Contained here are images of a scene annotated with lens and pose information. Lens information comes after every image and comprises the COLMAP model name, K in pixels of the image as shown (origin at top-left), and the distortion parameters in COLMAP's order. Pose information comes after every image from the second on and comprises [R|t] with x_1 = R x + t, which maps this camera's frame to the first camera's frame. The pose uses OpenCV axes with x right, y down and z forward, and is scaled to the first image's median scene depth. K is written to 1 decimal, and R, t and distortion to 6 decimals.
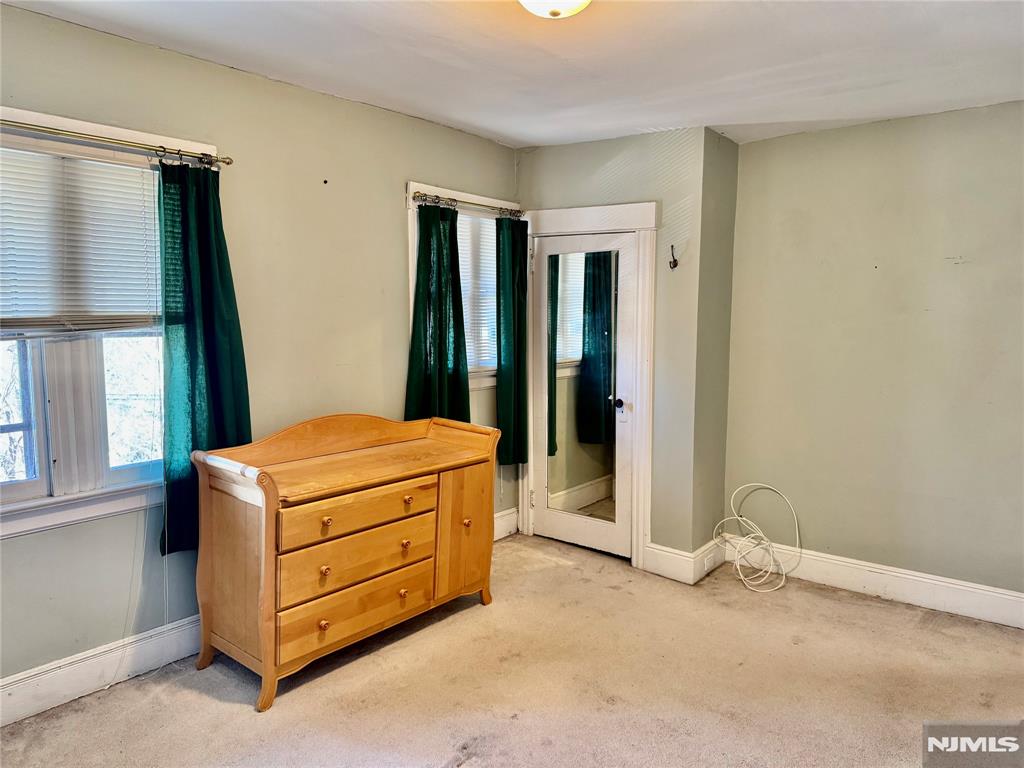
lens RADIAL K [[717.1, 0, 517.0], [0, 717.1, 383.0], [0, 0, 1]] dist [0.003465, -0.005320]
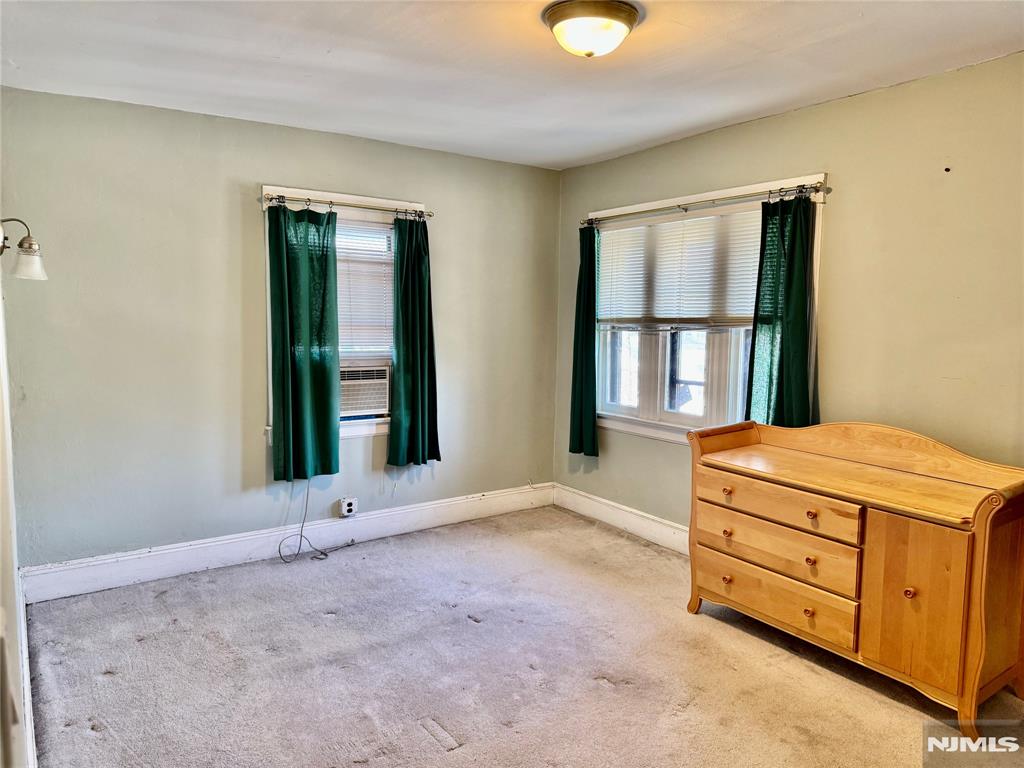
lens RADIAL K [[717.1, 0, 517.0], [0, 717.1, 383.0], [0, 0, 1]] dist [0.003465, -0.005320]
pose [[-0.273292, 0.087324, -0.957959, 0.915365], [-0.110061, 0.986492, 0.121324, -0.084781], [0.955614, 0.138591, -0.259990, 0.924903]]
